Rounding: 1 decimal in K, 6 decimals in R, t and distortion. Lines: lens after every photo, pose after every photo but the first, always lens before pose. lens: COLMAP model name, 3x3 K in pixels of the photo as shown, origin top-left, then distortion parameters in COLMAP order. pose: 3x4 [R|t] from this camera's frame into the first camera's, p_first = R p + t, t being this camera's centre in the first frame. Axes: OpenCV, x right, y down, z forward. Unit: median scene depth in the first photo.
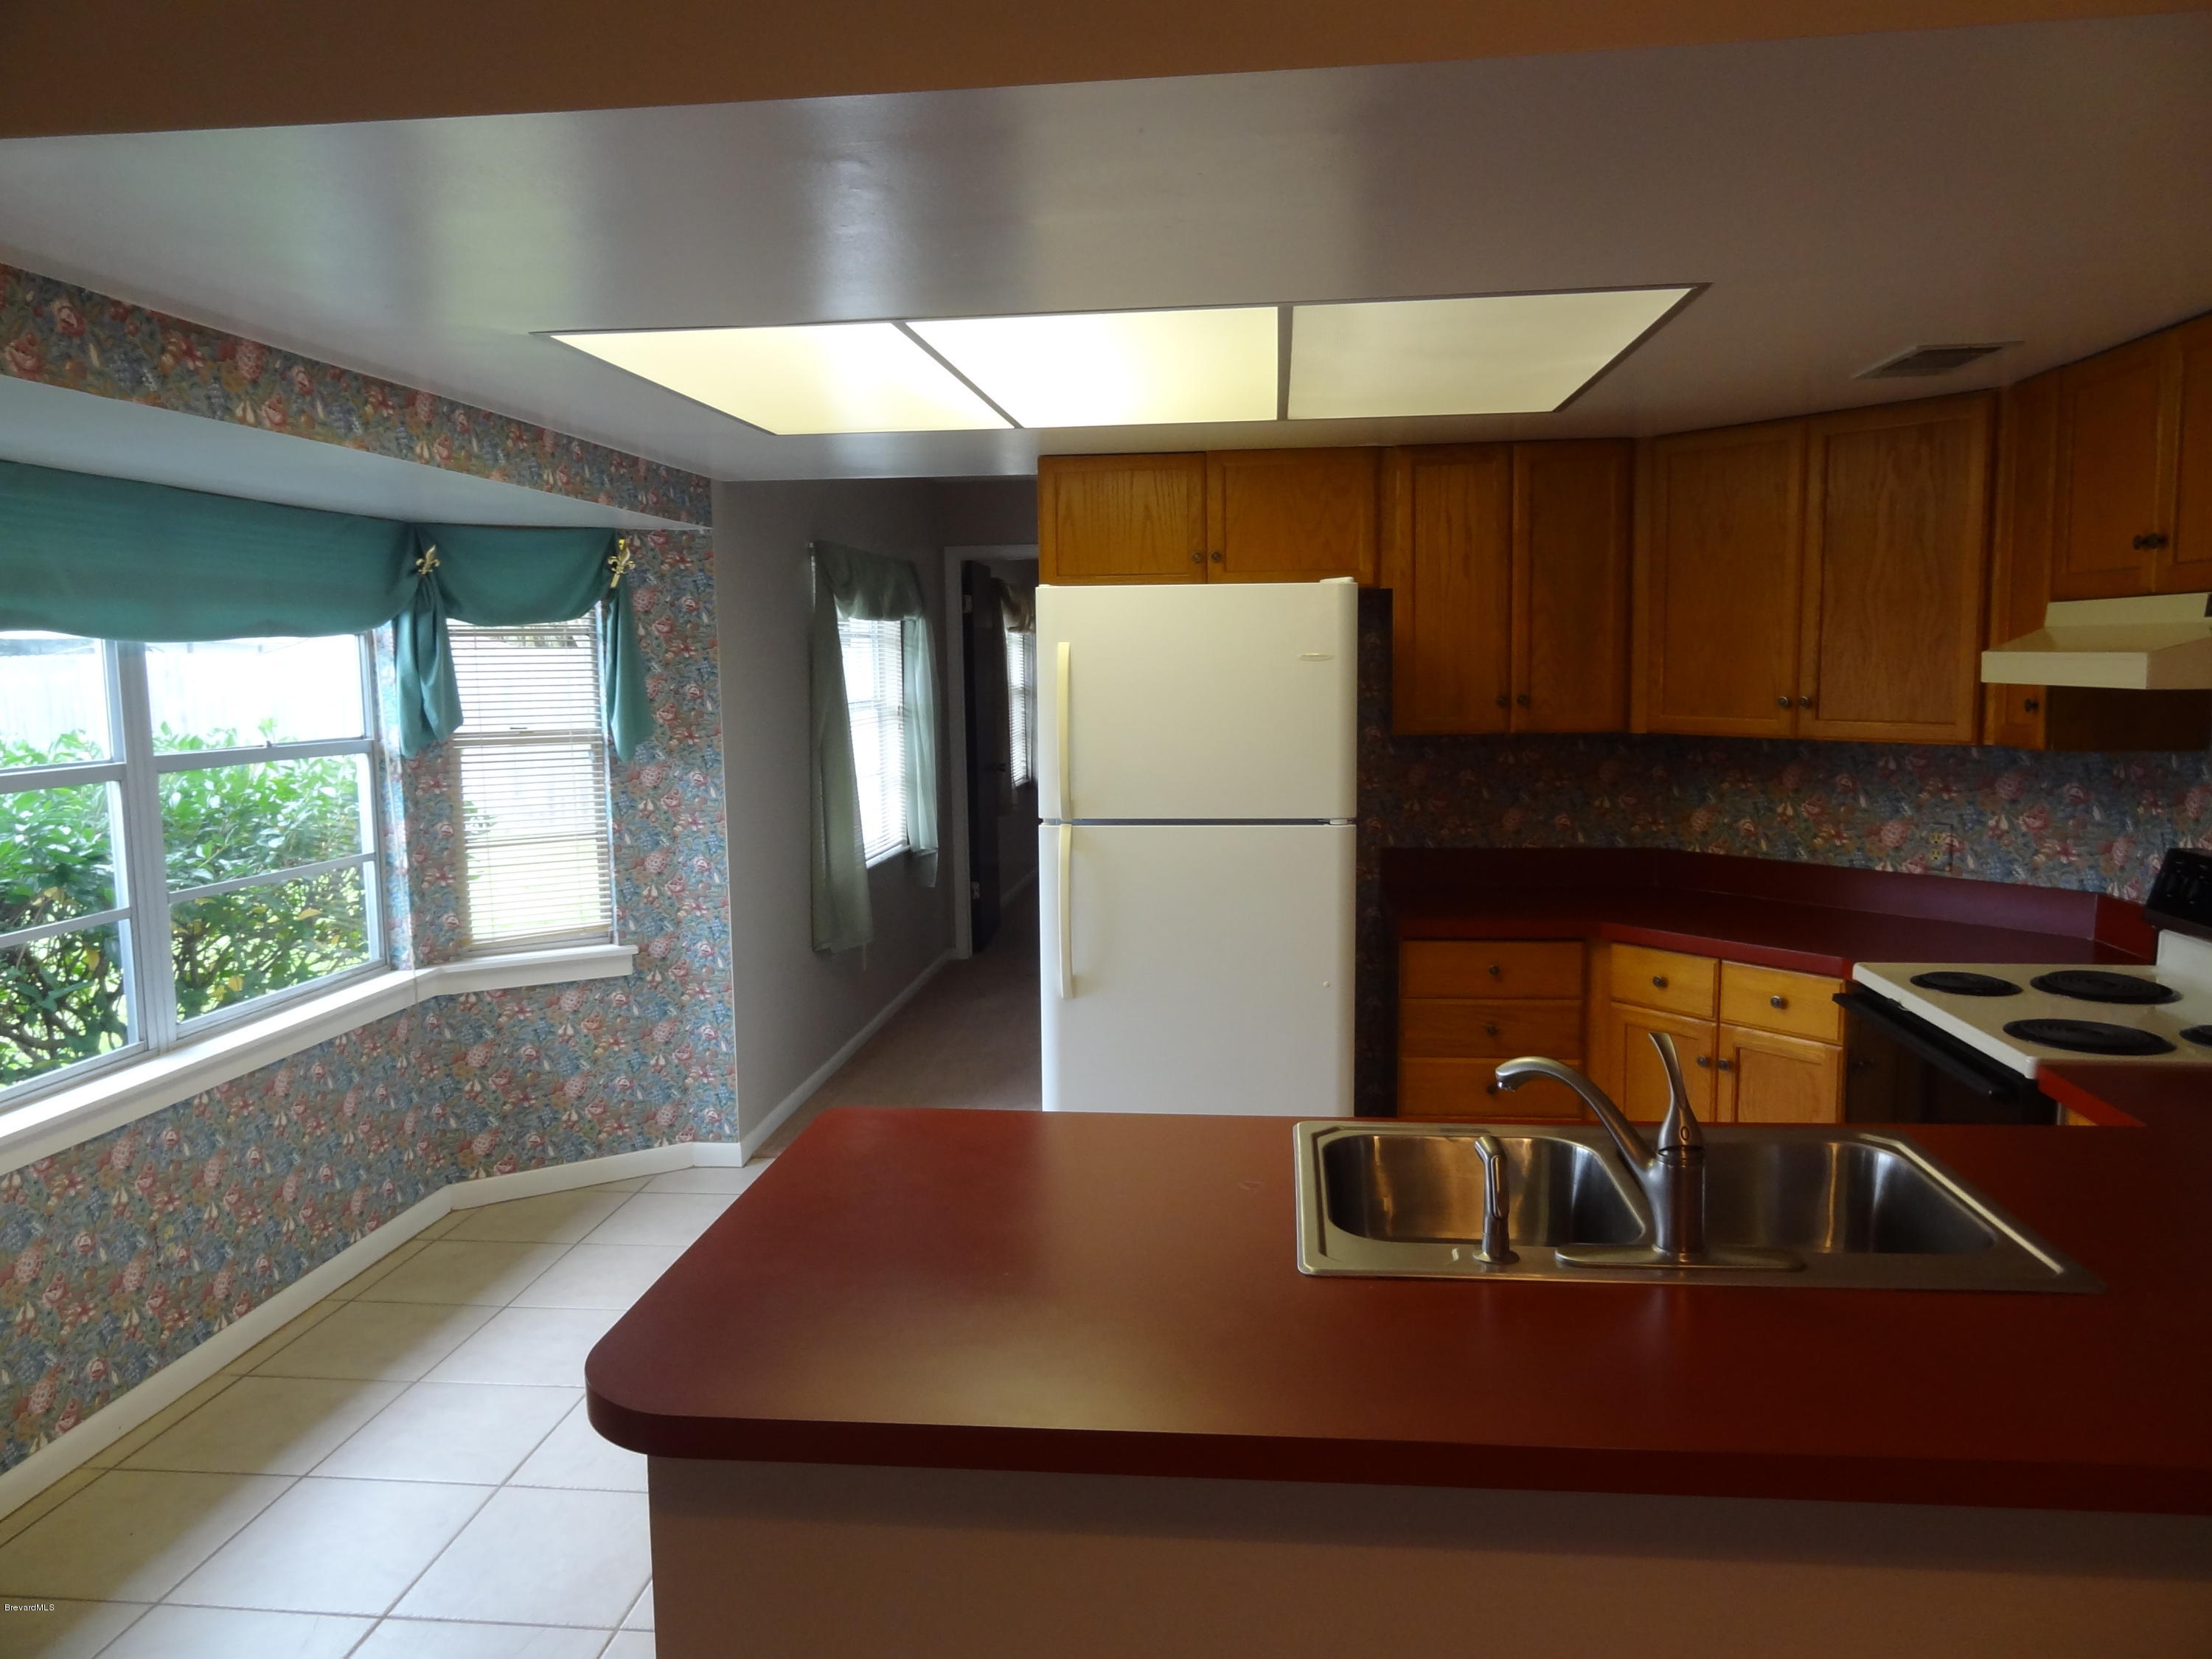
lens RADIAL K [[1527.8, 0, 1104.1], [0, 1527.8, 825.3], [0, 0, 1]] dist [-0.014790, 0.003865]
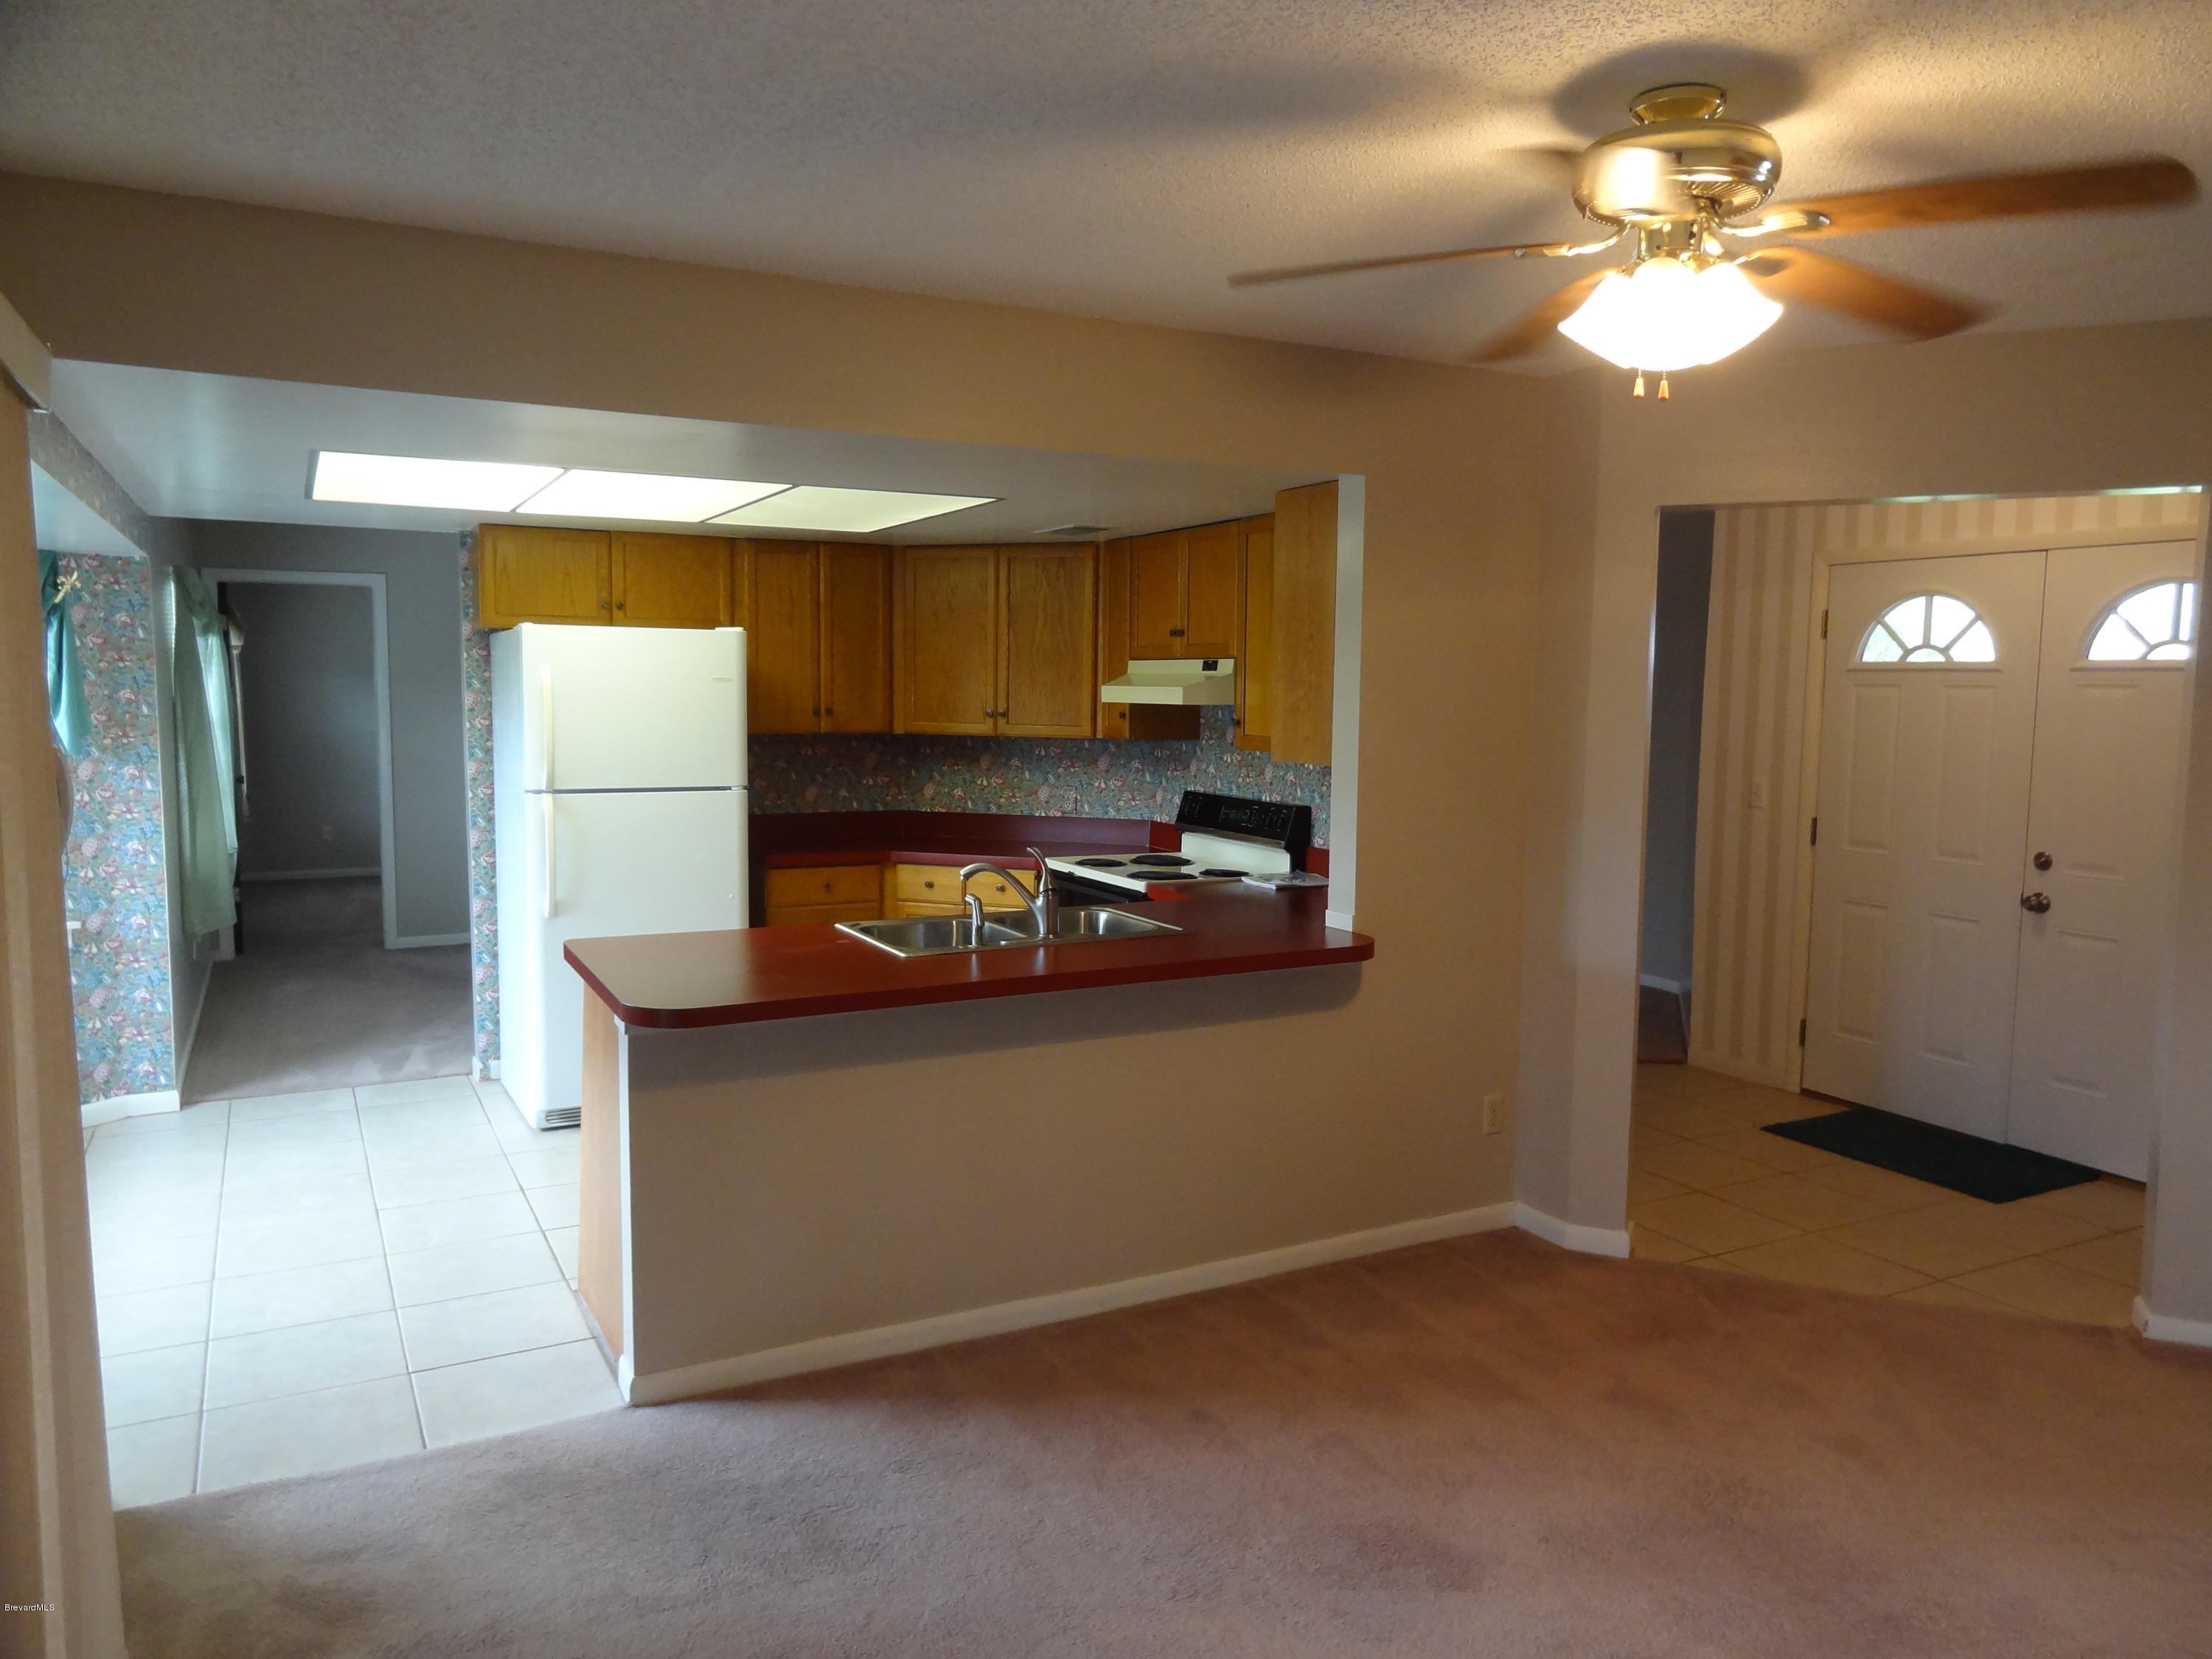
lens RADIAL K [[1527.8, 0, 1106.4], [0, 1527.8, 832.4], [0, 0, 1]] dist [-0.014790, 0.003865]
pose [[0.826563, -0.030351, 0.562025, -0.368636], [0.038713, 0.999246, -0.002973, 0.055574], [-0.561511, 0.024215, 0.827115, -0.425917]]
